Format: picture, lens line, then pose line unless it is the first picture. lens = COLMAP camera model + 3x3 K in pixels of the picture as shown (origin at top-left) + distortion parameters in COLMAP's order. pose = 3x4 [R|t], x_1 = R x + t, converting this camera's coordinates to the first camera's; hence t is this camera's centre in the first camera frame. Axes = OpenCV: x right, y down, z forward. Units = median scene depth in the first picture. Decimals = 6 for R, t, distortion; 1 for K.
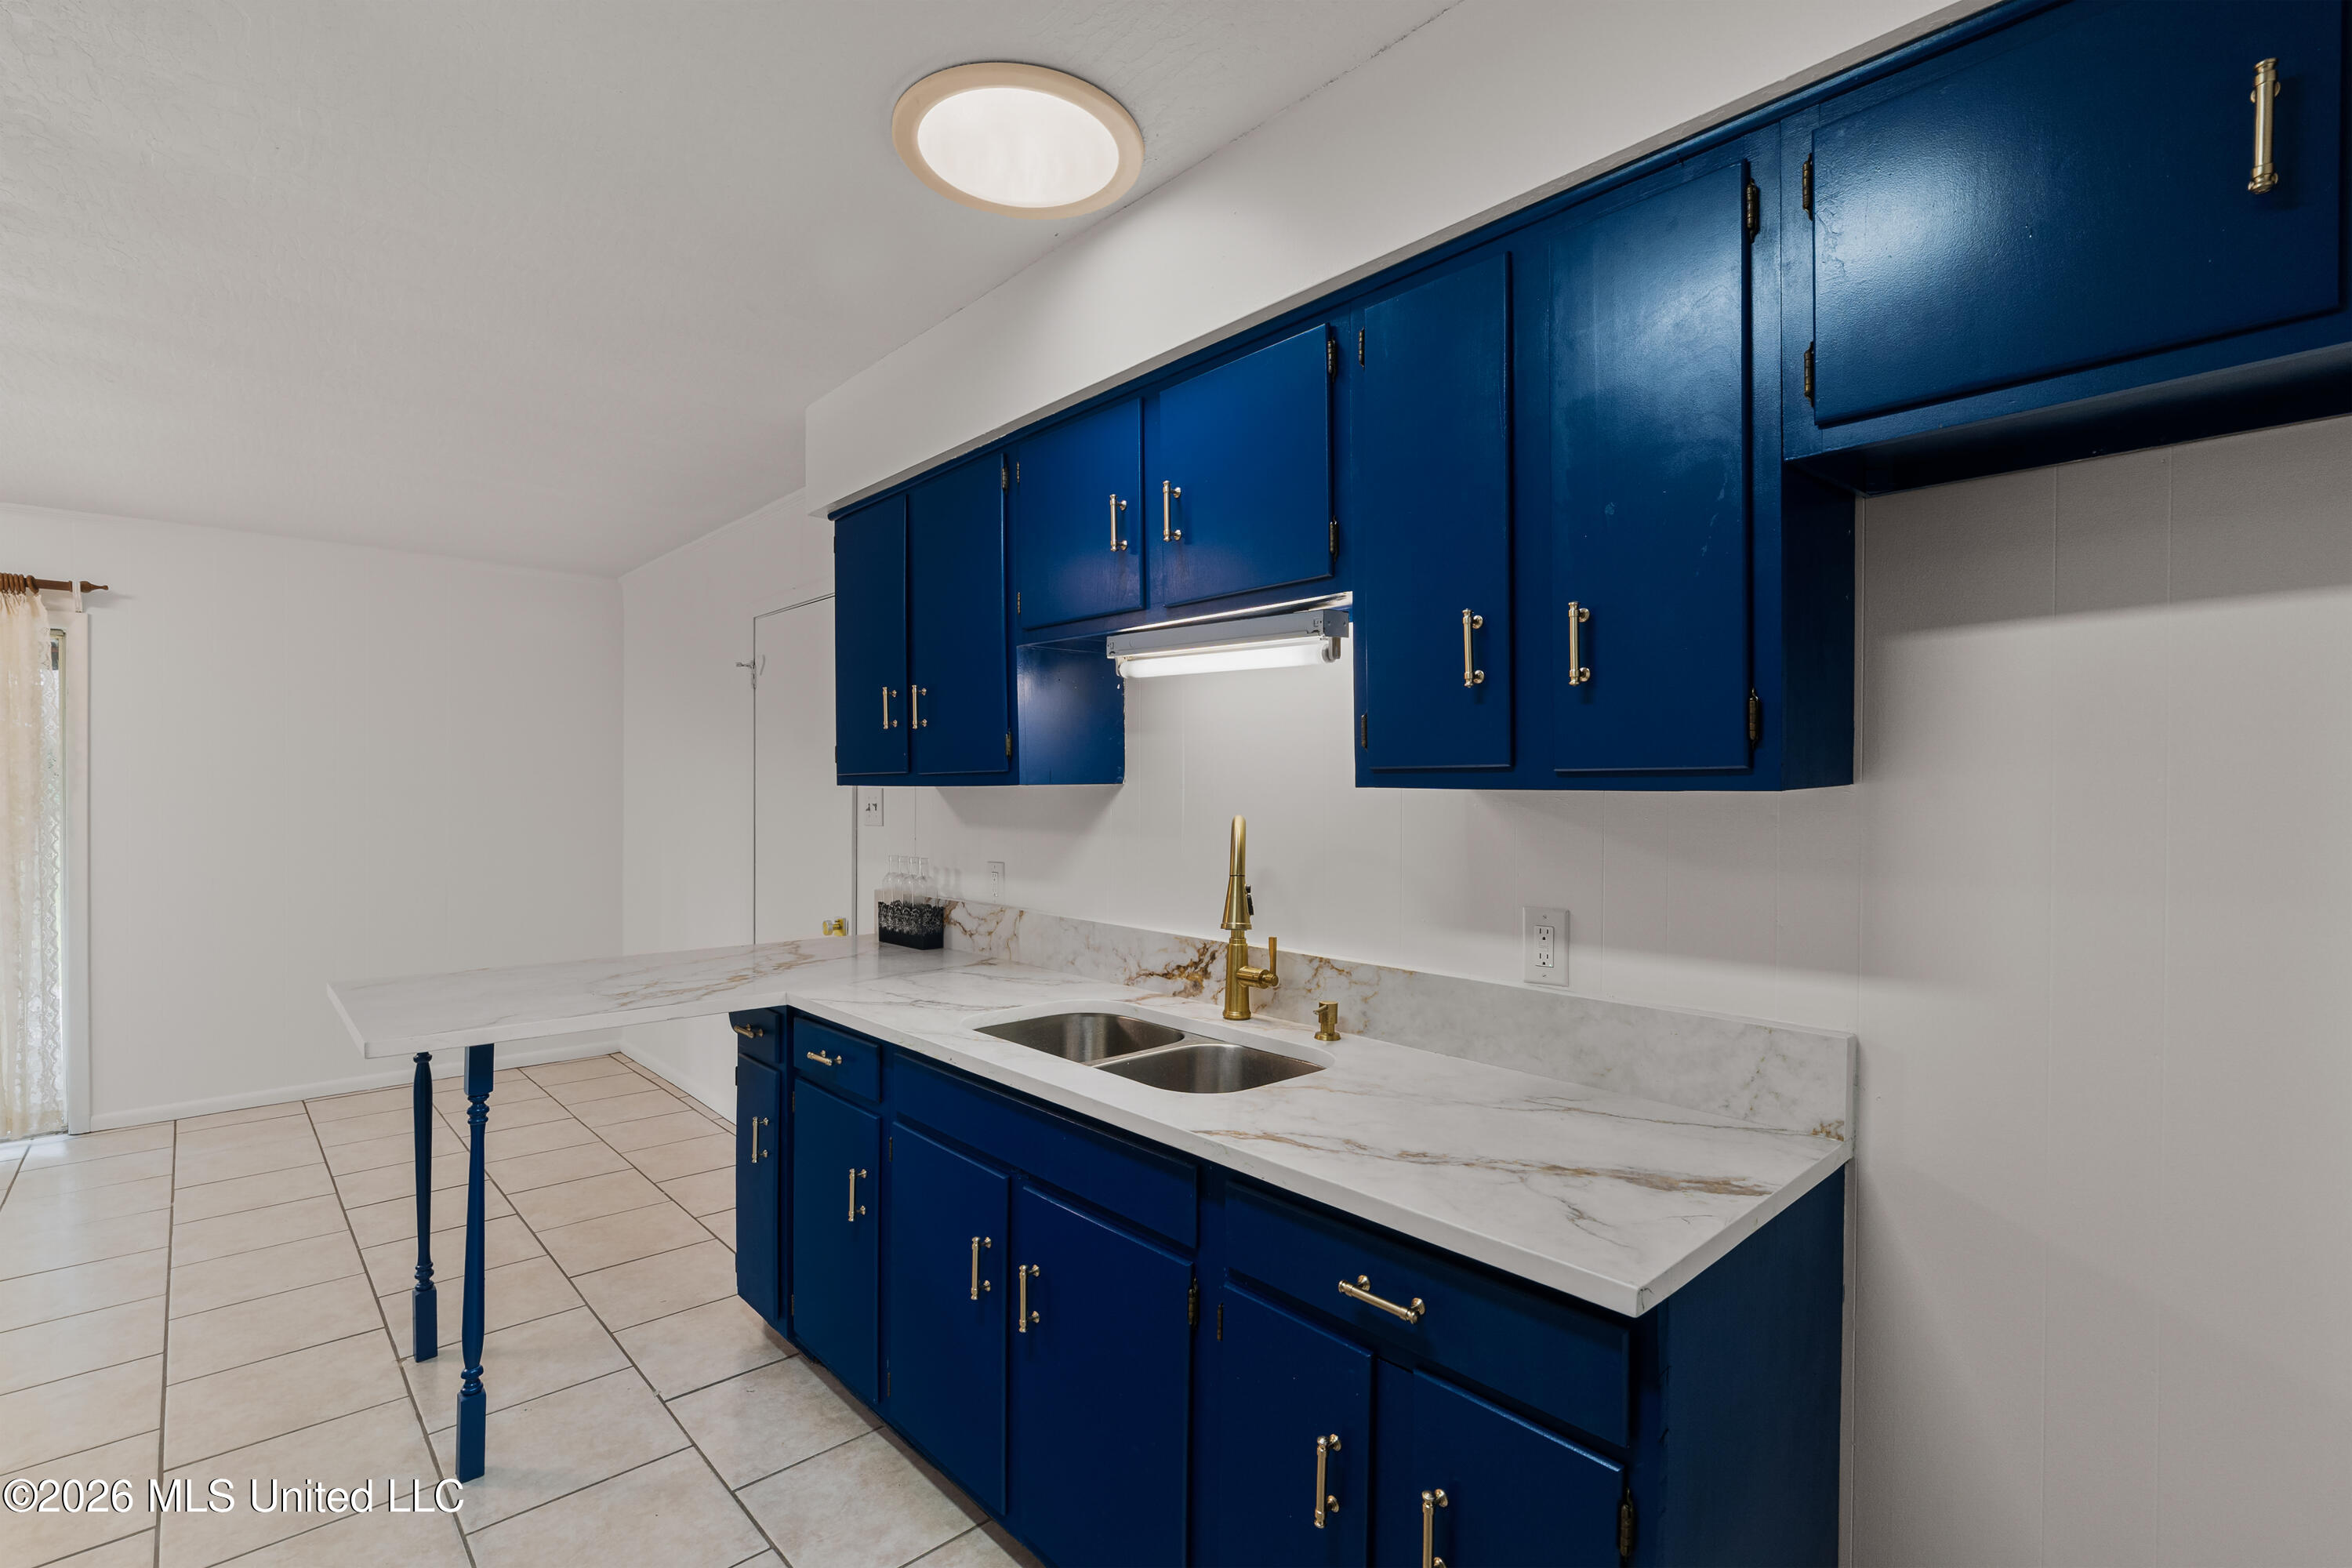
lens RADIAL K [[1061.1, 0, 1169.5], [0, 1061.1, 808.8], [0, 0, 1]] dist [-0.001235, -0.000033]
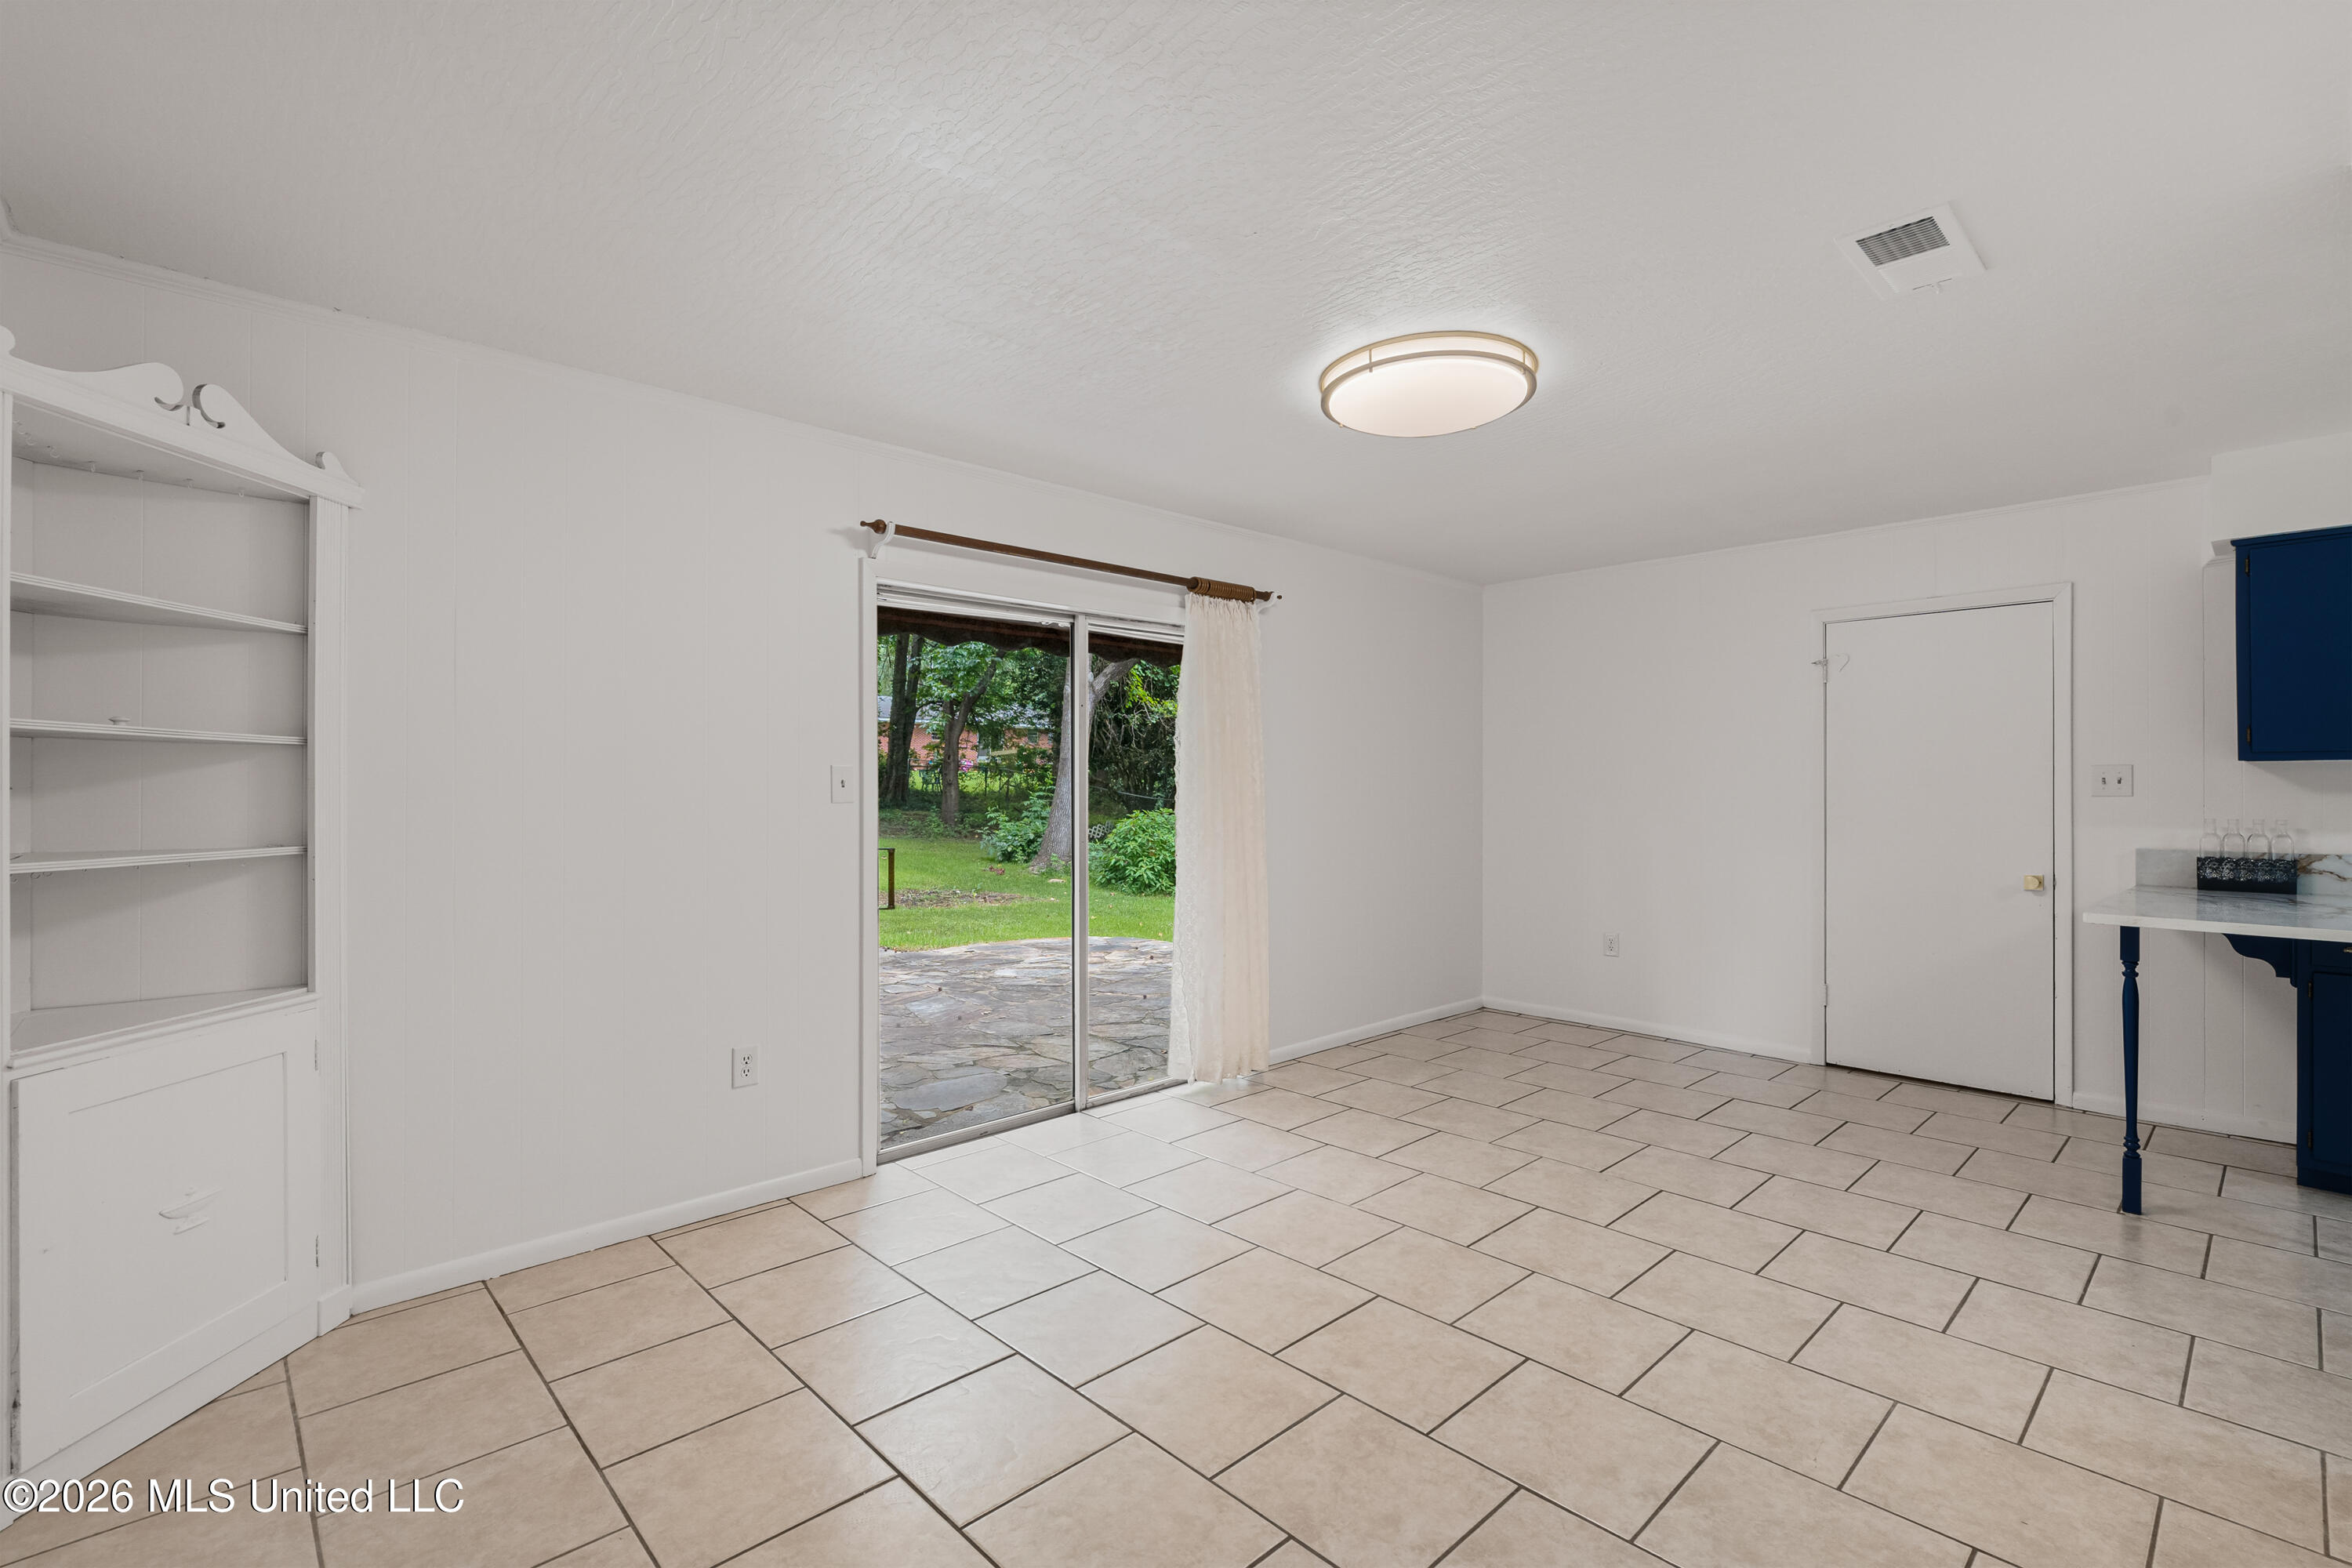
lens RADIAL K [[1061.1, 0, 1183.5], [0, 1061.1, 783.6], [0, 0, 1]] dist [-0.001235, -0.000033]
pose [[0.999979, -0.005546, 0.003470, -1.621402], [0.005594, 0.999887, -0.013976, 0.015952], [-0.003392, 0.013995, 0.999896, -0.232610]]
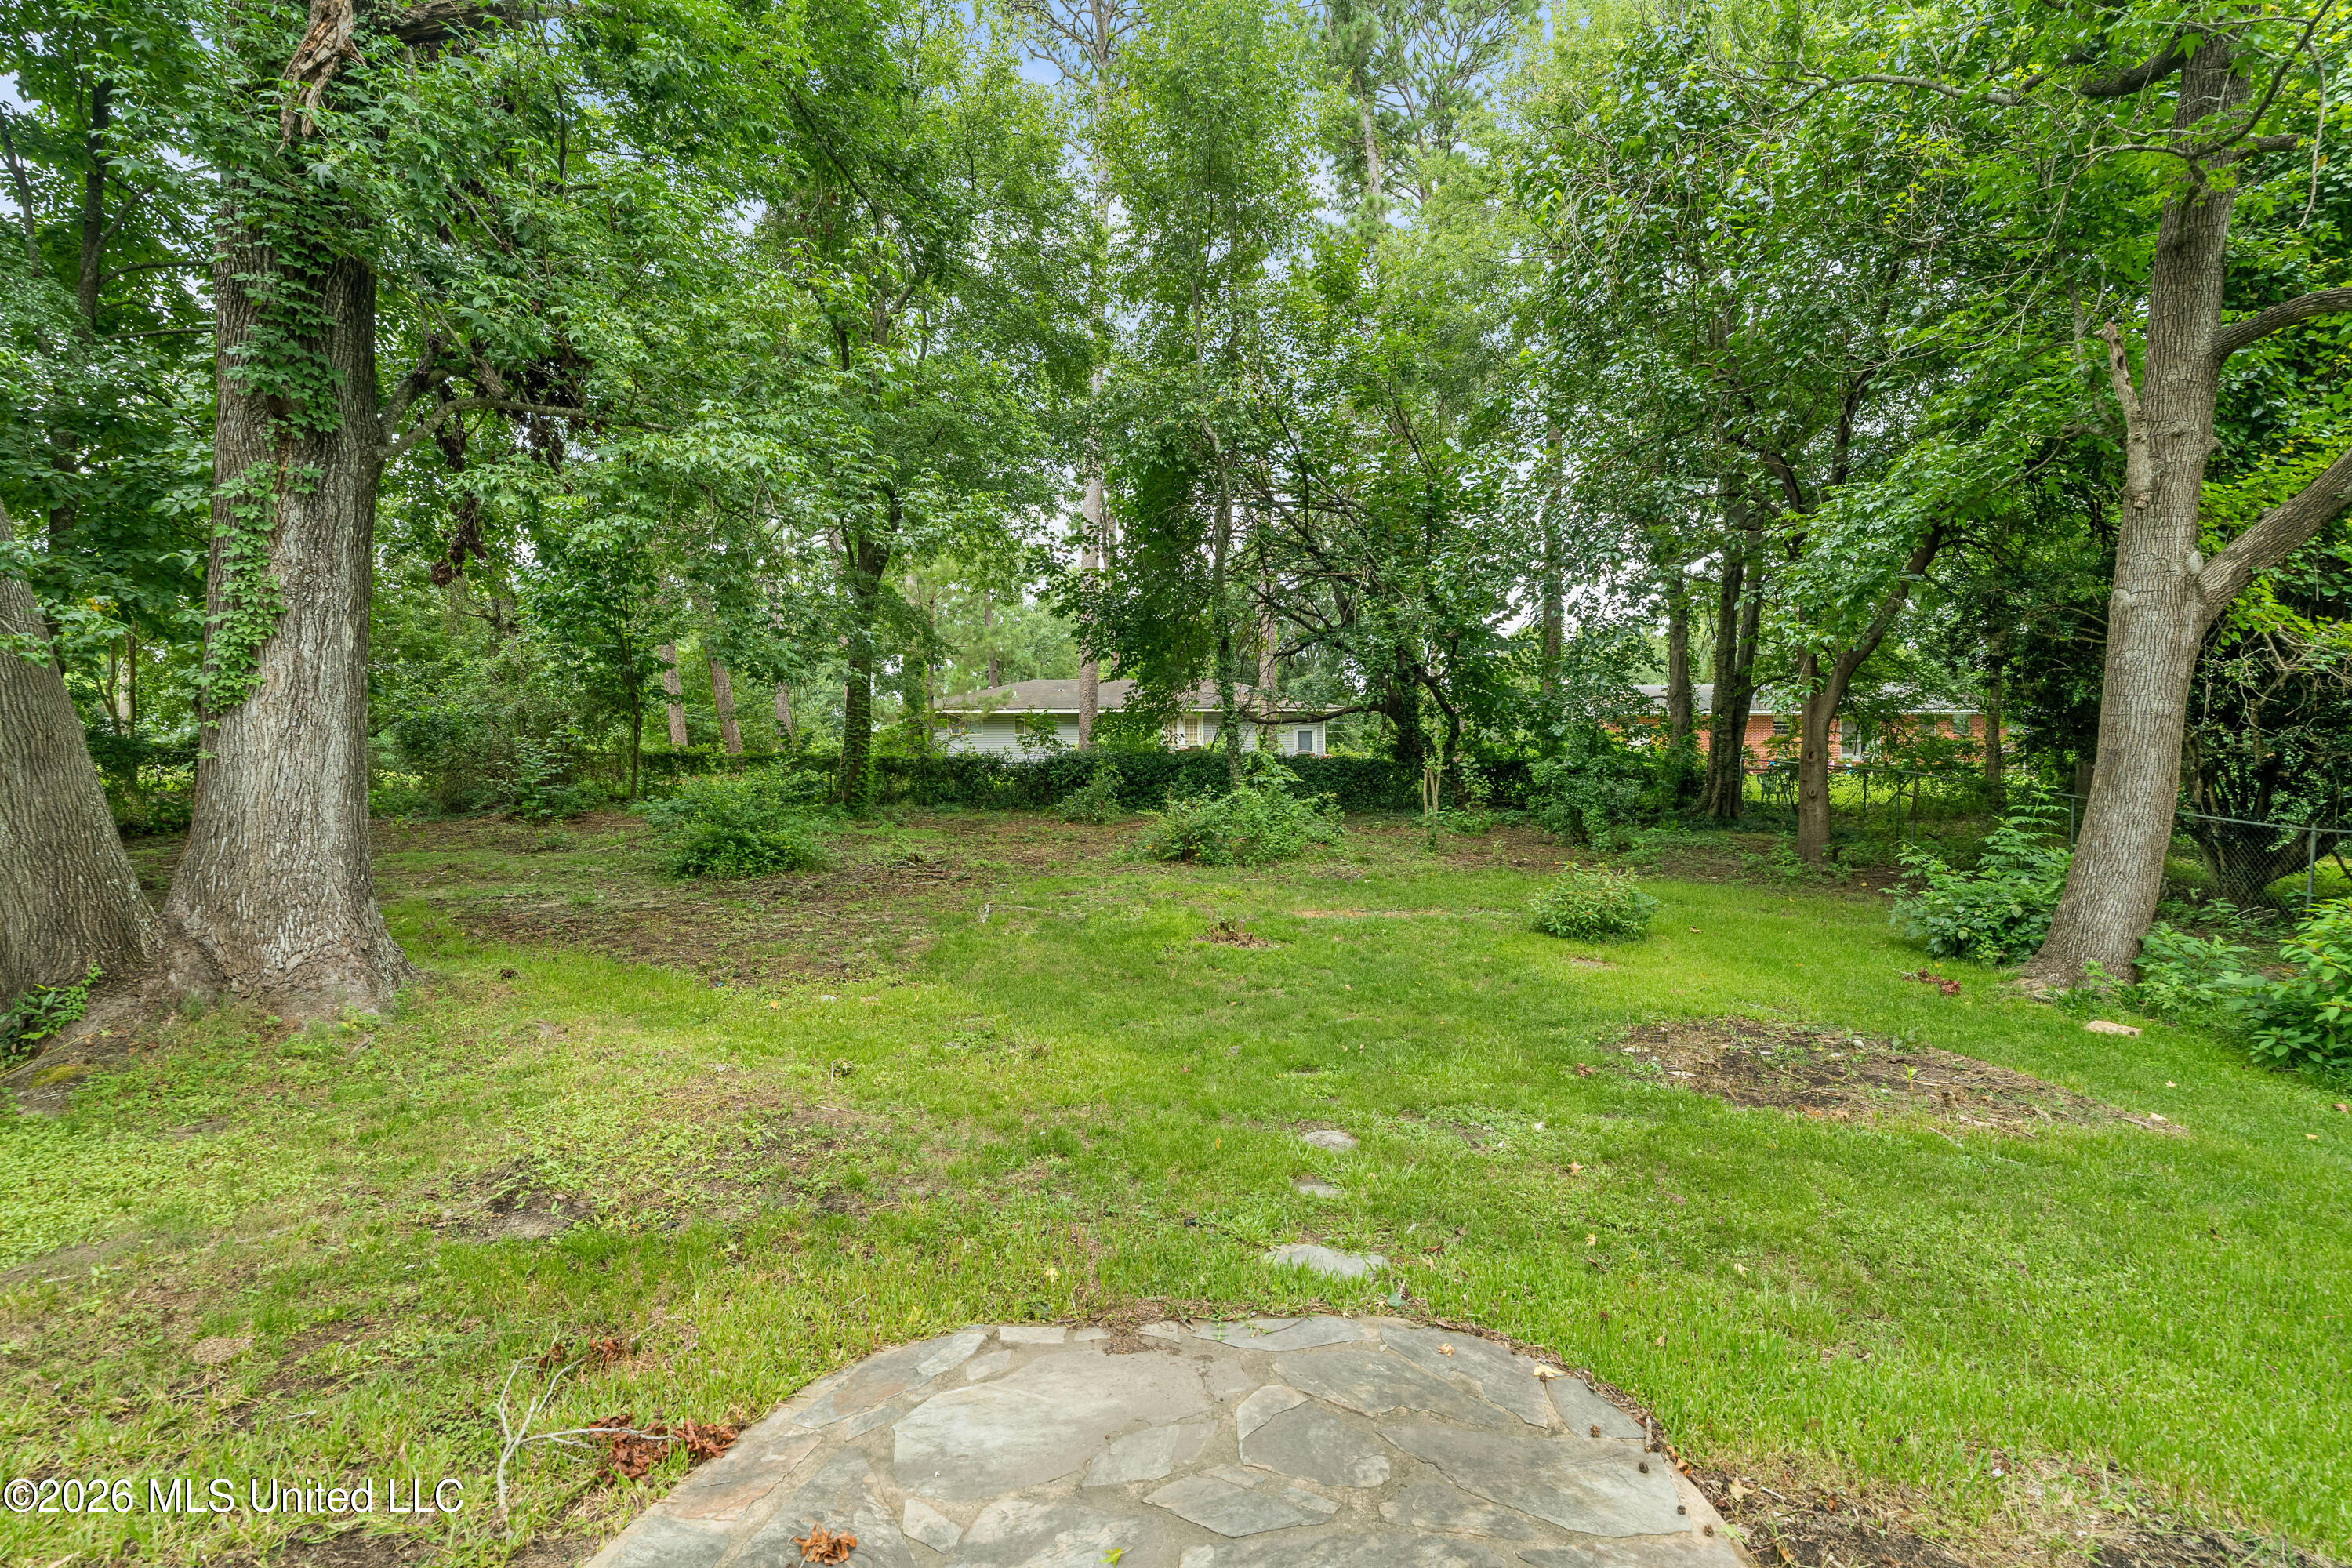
lens RADIAL K [[1061.1, 0, 1173.1], [0, 1061.1, 784.3], [0, 0, 1]] dist [-0.001235, -0.000033]
pose [[0.736686, -0.014861, -0.676072, -2.278055], [0.001655, 0.999795, -0.020173, -0.082325], [0.676233, 0.013742, 0.736559, 2.362465]]
